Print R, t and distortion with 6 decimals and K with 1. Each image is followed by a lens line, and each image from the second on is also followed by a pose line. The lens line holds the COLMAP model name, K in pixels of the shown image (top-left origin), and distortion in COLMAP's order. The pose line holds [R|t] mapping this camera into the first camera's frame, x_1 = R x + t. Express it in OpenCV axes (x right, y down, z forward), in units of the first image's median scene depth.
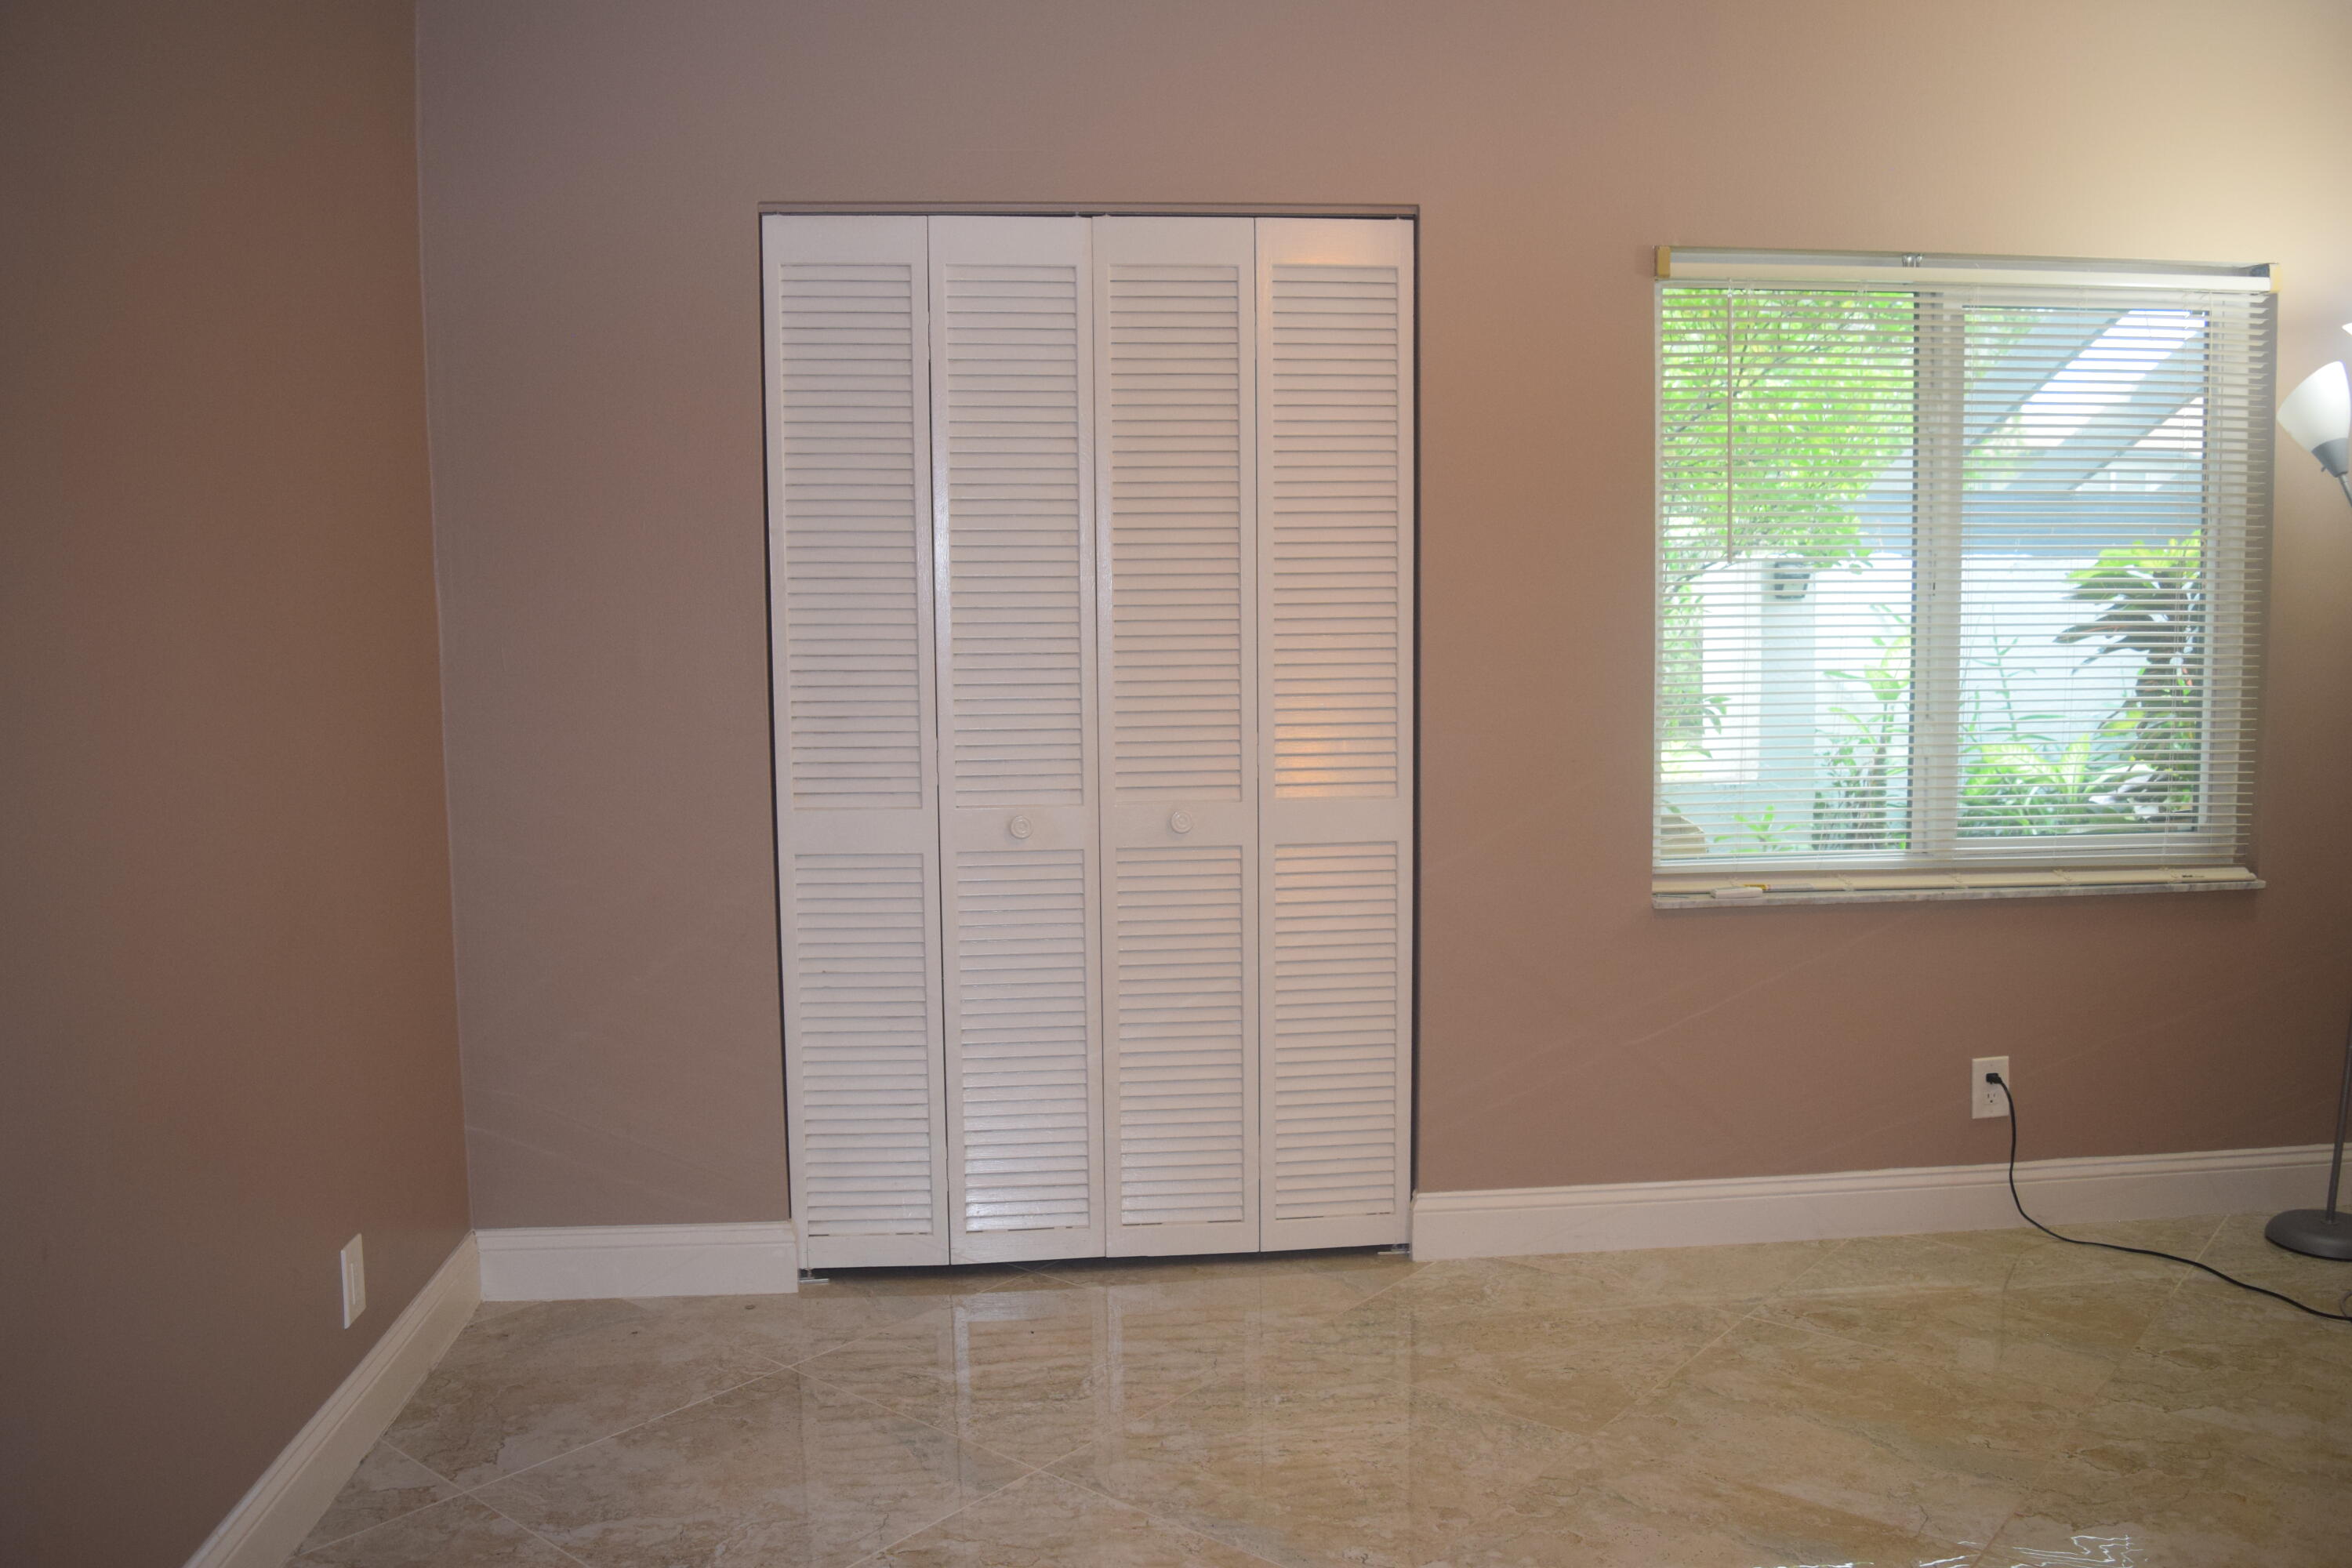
lens RADIAL K [[1861.7, 0, 1176.5], [0, 1861.7, 785.1], [0, 0, 1]] dist [-0.097997, 0.024354]
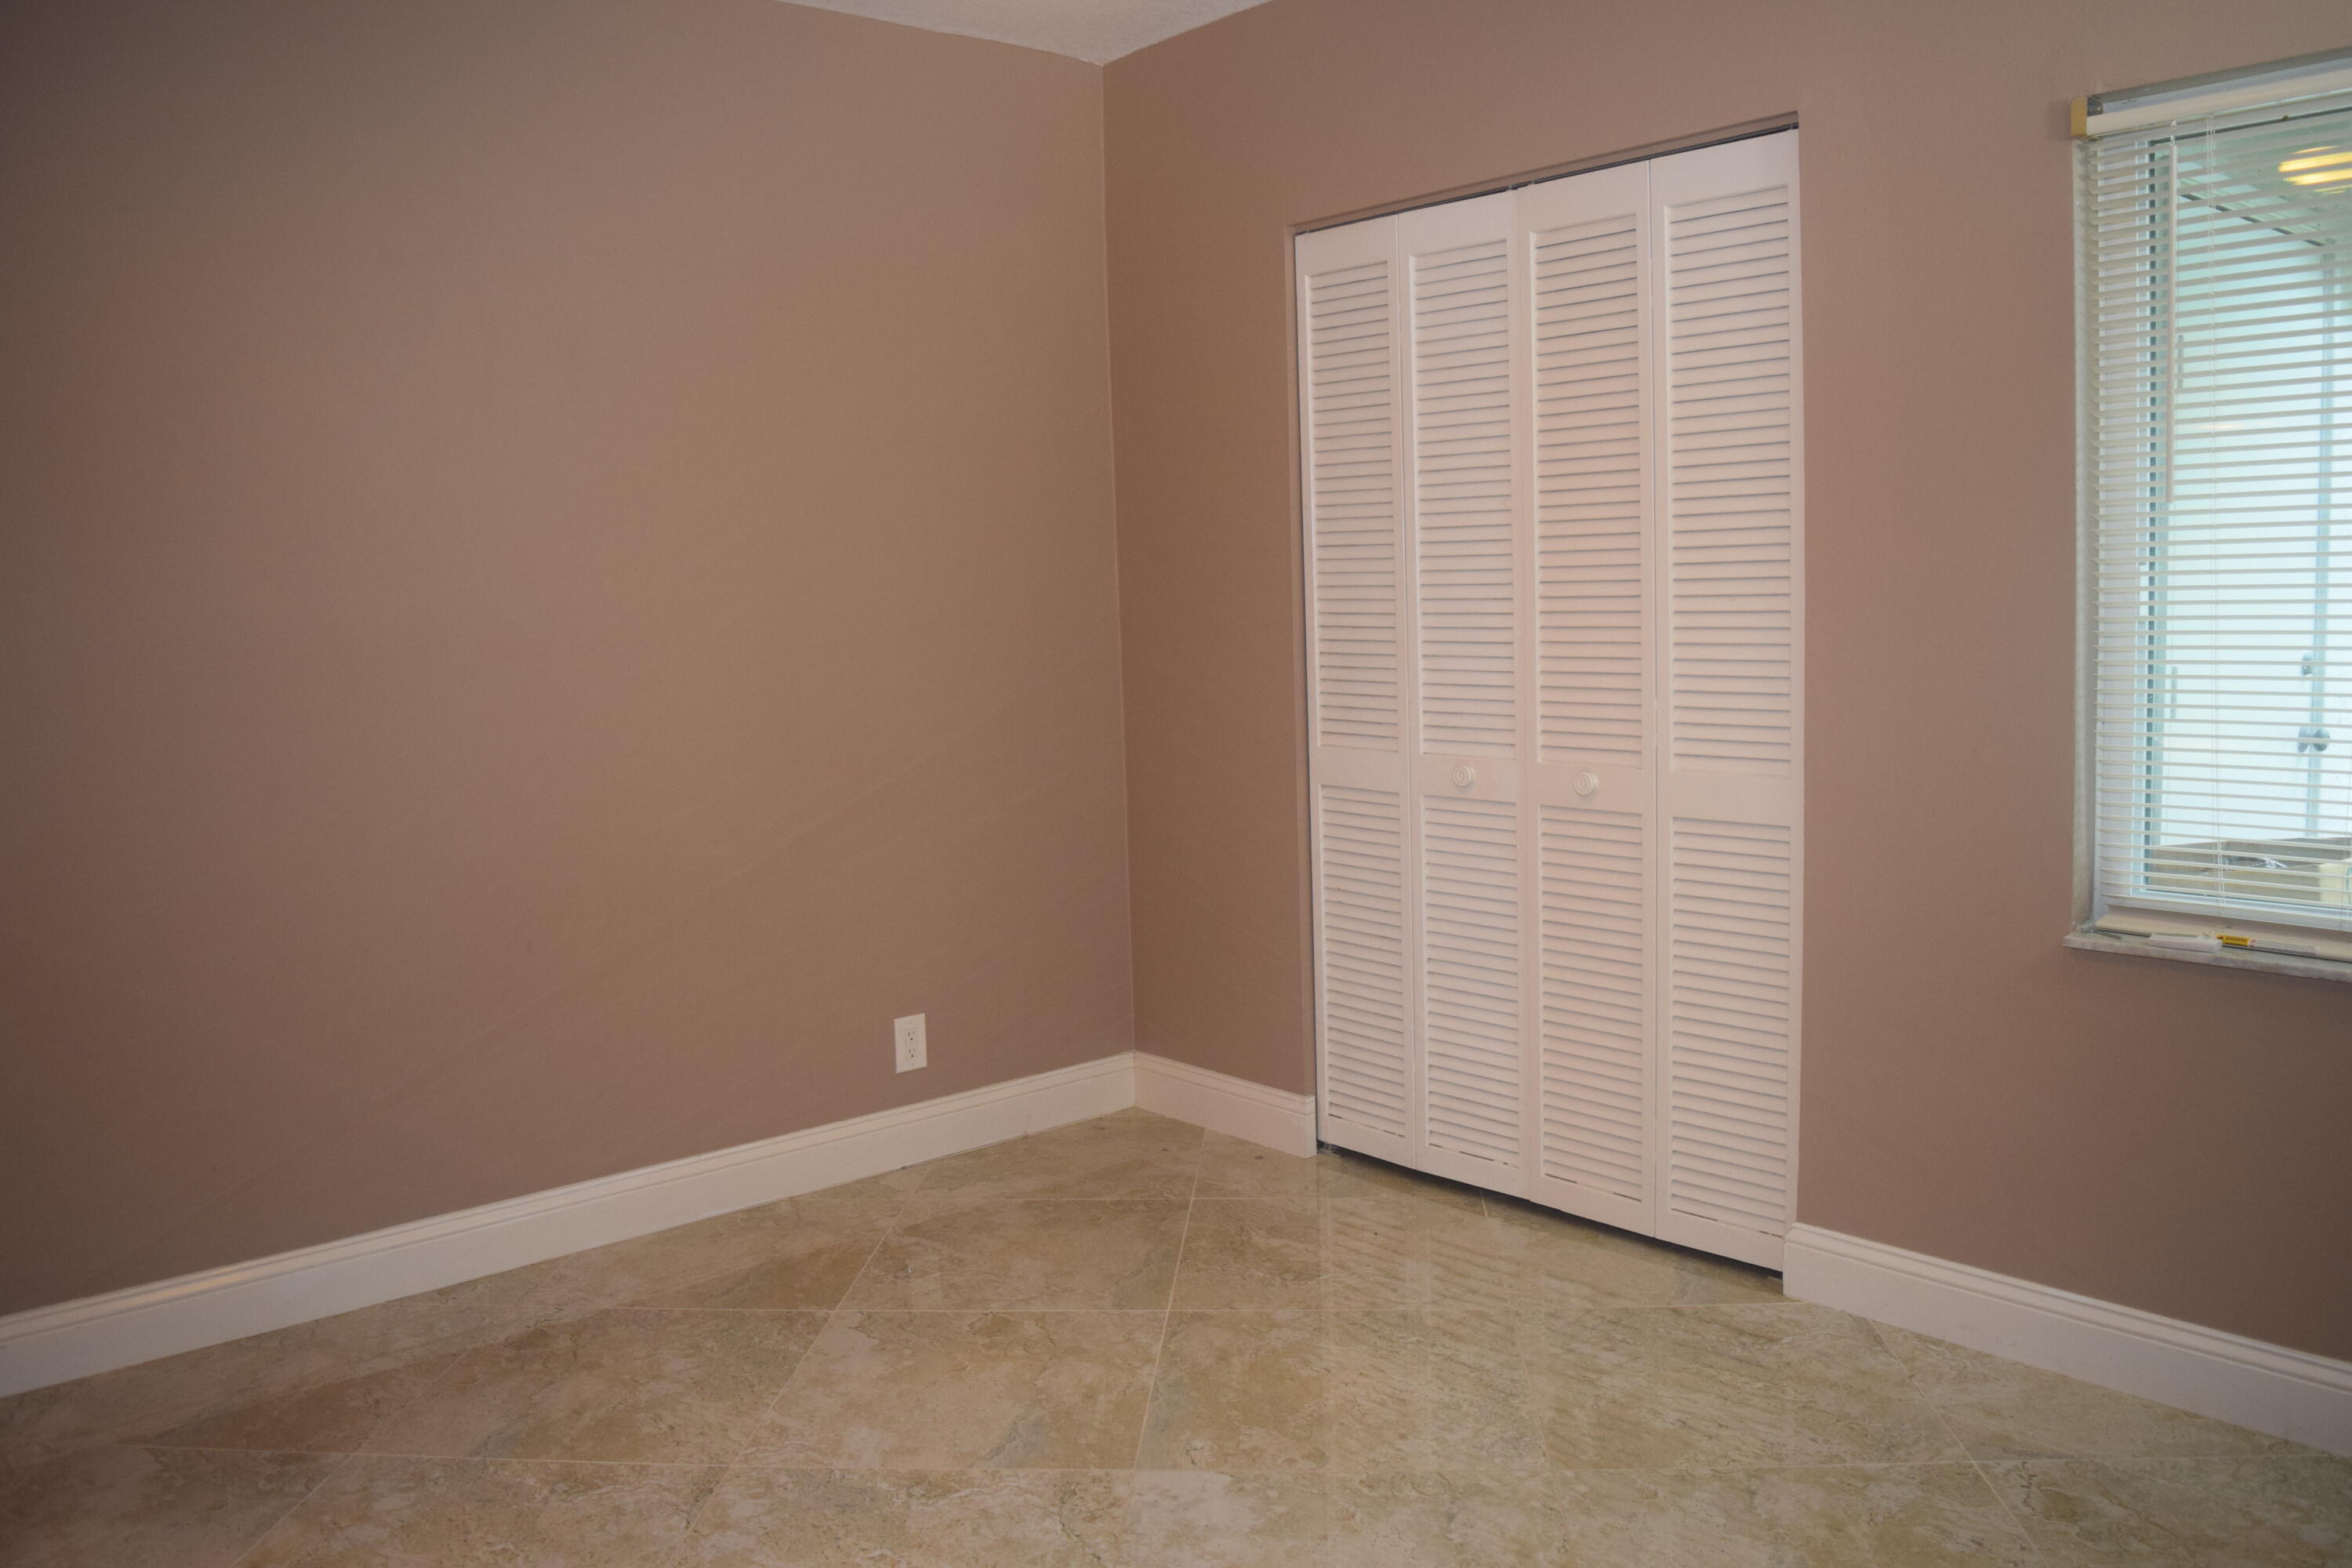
lens RADIAL K [[1861.7, 0, 1177.6], [0, 1861.7, 780.3], [0, 0, 1]] dist [-0.097997, 0.024354]
pose [[0.575619, 0.080787, -0.813718, 0.691917], [-0.053928, 0.996692, 0.060805, -0.030934], [0.815938, 0.008882, 0.578071, 0.252985]]
